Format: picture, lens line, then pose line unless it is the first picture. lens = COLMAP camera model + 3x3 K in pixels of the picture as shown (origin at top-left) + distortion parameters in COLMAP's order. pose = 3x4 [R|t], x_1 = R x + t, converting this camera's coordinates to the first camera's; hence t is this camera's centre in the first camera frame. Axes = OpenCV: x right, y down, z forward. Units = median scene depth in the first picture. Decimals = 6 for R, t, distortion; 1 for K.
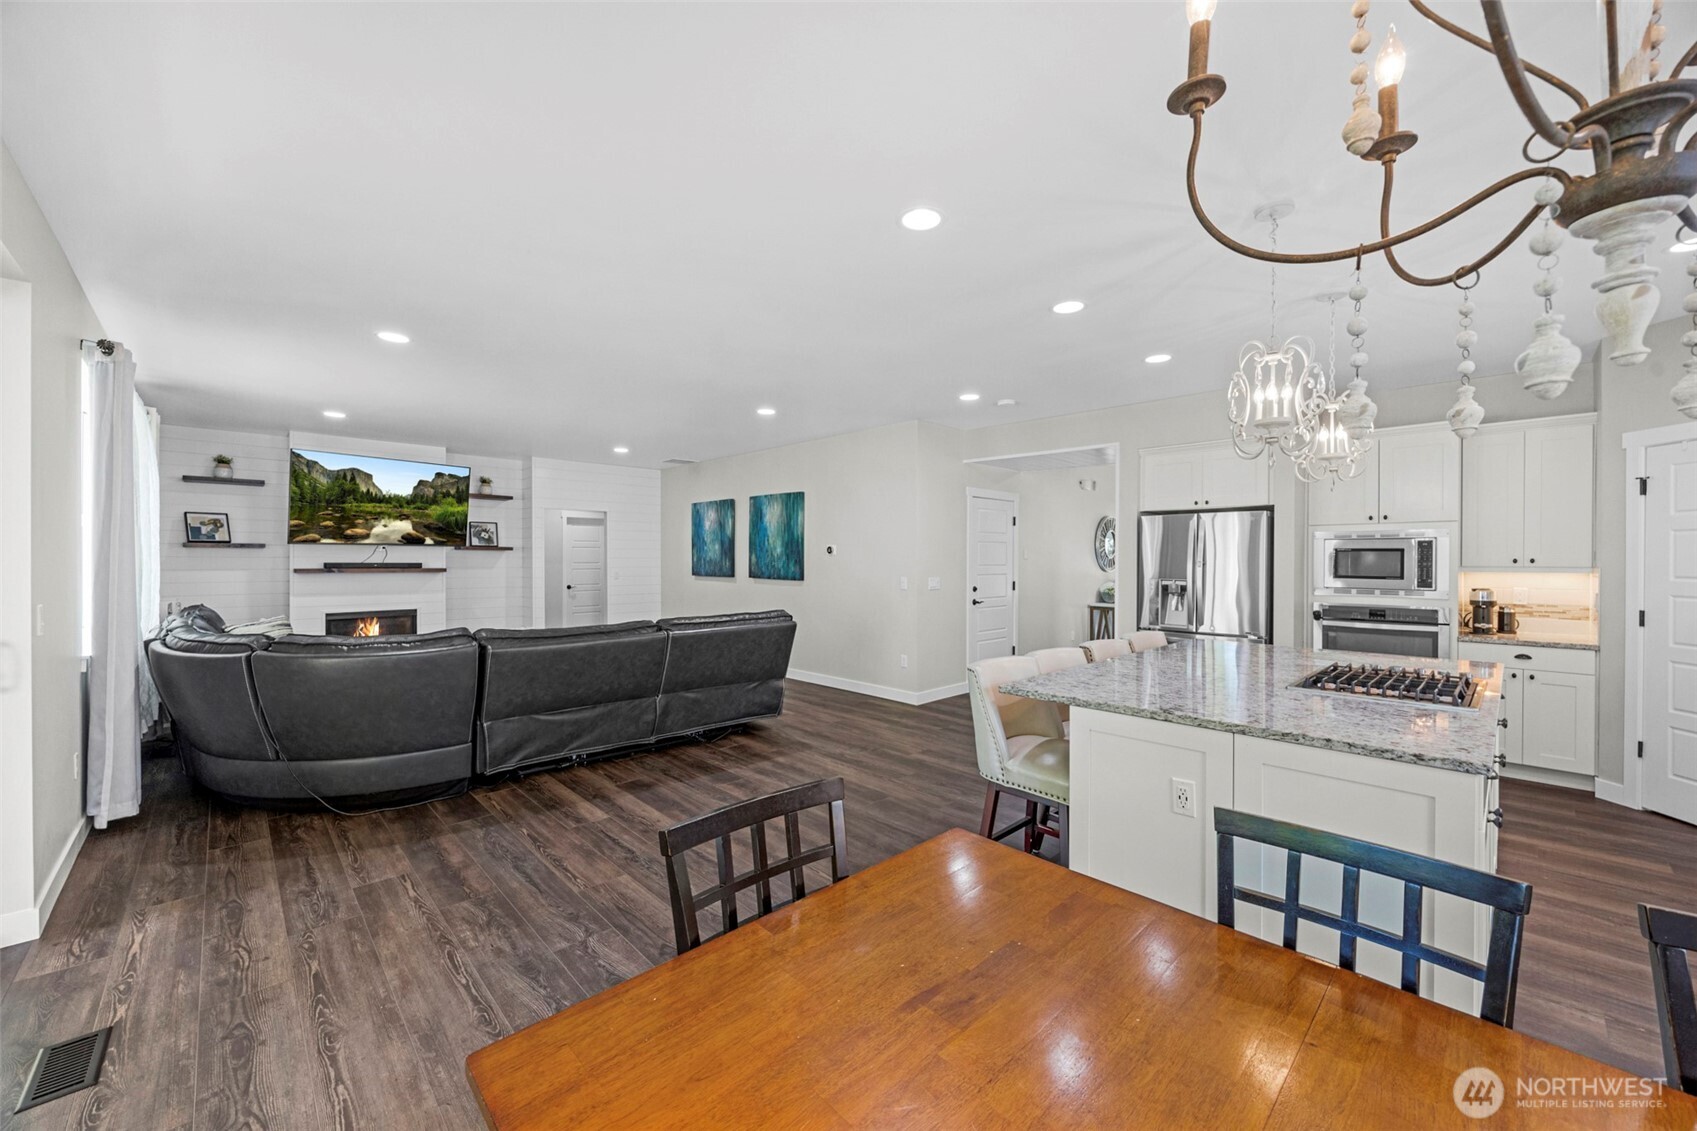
lens RADIAL K [[654.5, 0, 867.2], [0, 654.5, 562.3], [0, 0, 1]] dist [-0.000744, -0.000157]
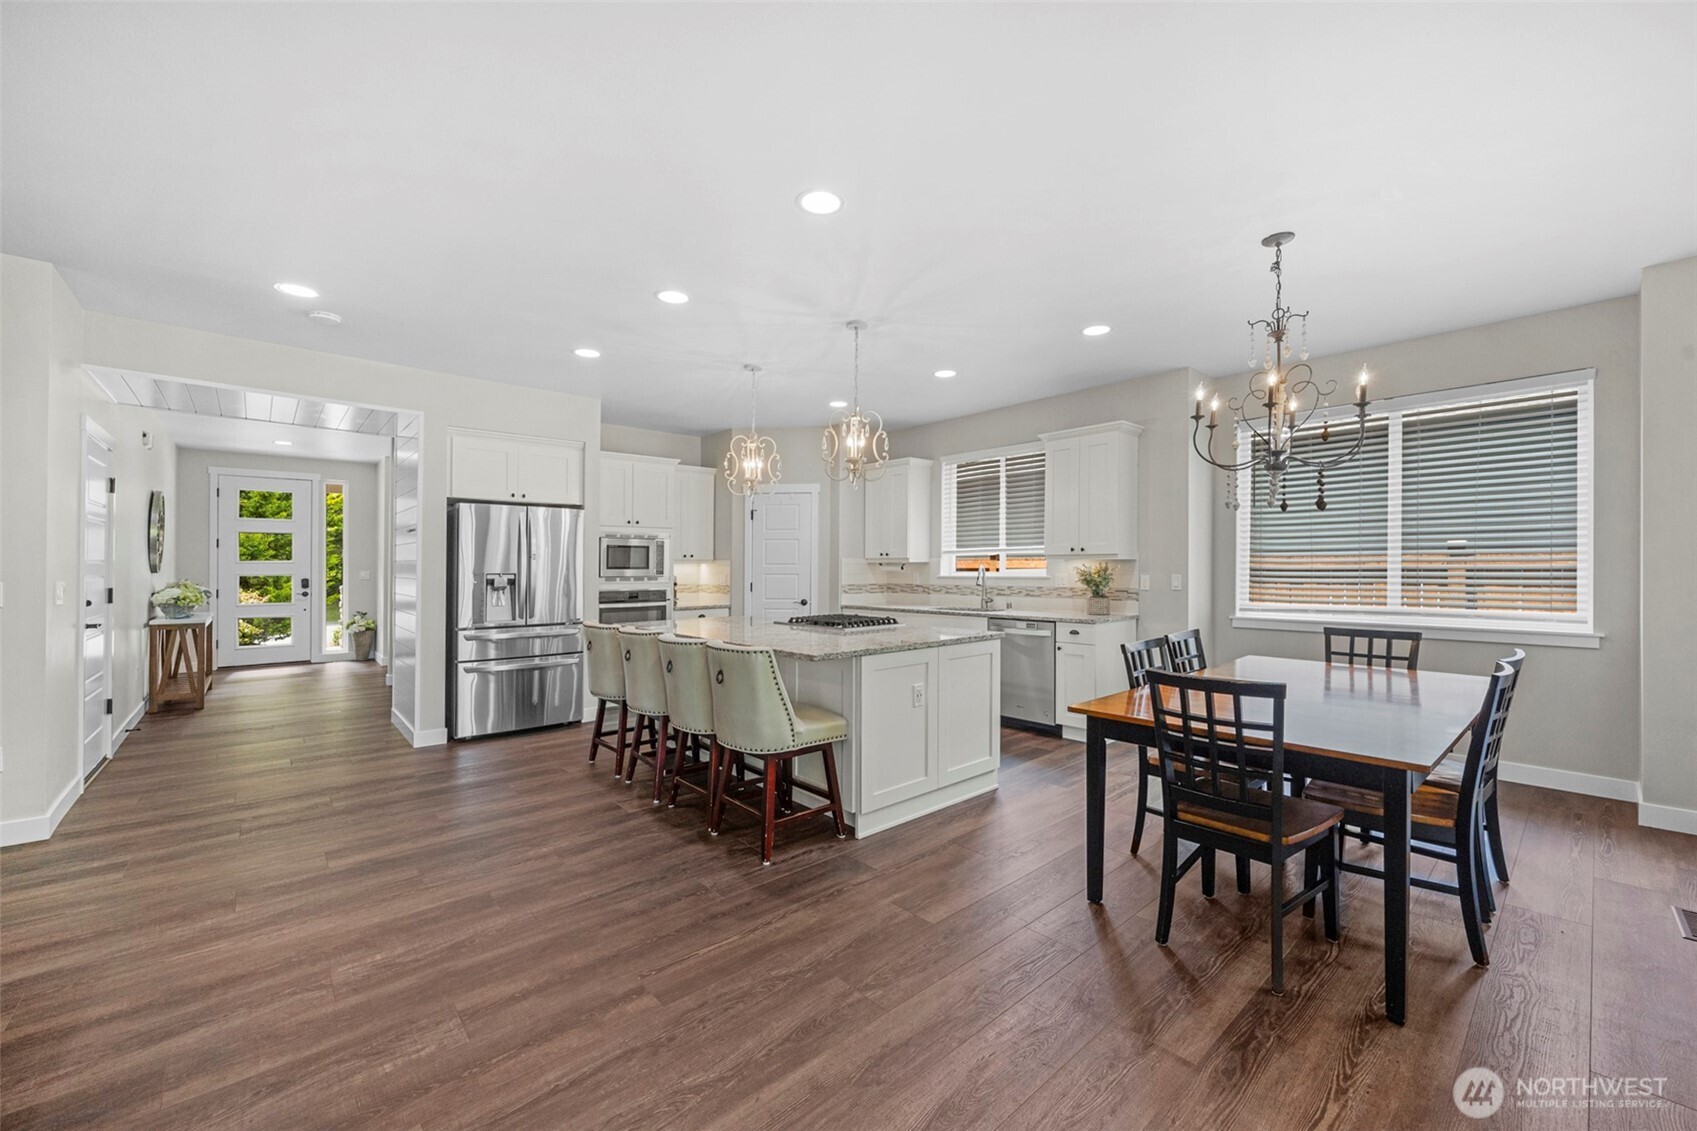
lens RADIAL K [[655.5, 0, 851.3], [0, 655.5, 568.3], [0, 0, 1]] dist [-0.002336, -0.000391]
pose [[0.054867, -0.006274, 0.998474, -0.527783], [0.004868, 0.999970, 0.006015, 0.019081], [-0.998482, 0.004530, 0.054896, 0.507452]]
